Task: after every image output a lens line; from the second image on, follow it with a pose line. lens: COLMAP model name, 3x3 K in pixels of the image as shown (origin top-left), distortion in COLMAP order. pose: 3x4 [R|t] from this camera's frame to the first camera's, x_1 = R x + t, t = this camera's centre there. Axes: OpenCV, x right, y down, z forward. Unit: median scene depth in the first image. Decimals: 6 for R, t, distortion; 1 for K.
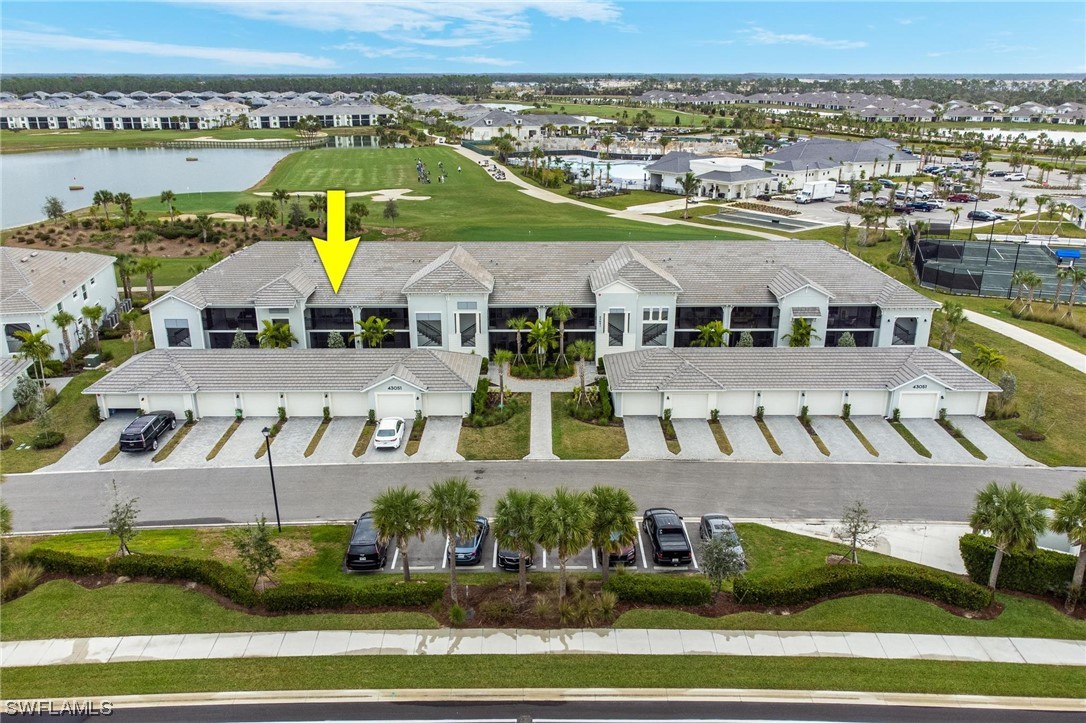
lens RADIAL K [[909.9, 0, 543.0], [0, 909.9, 361.5], [0, 0, 1]] dist [-0.040179, 0.091544]
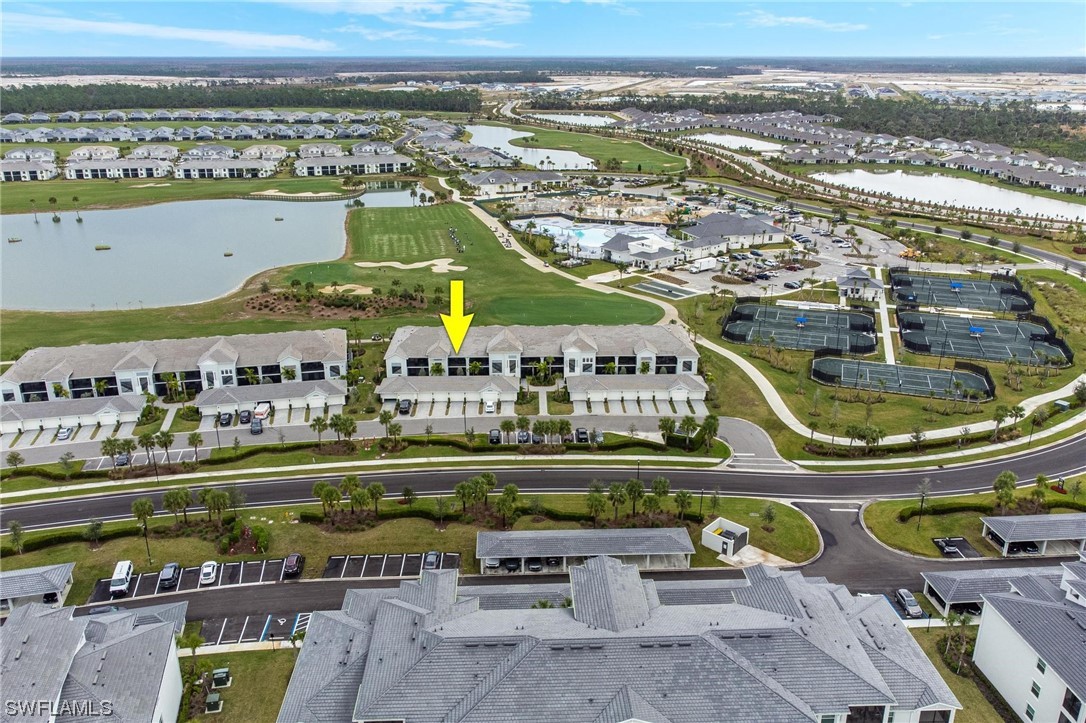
lens RADIAL K [[909.9, 0, 543.0], [0, 909.9, 361.5], [0, 0, 1]] dist [-0.040179, 0.091544]
pose [[0.999860, -0.005176, 0.015919, -0.038631], [0.004997, 0.999924, 0.011295, -0.075517], [-0.015977, -0.011213, 0.999809, -1.488602]]
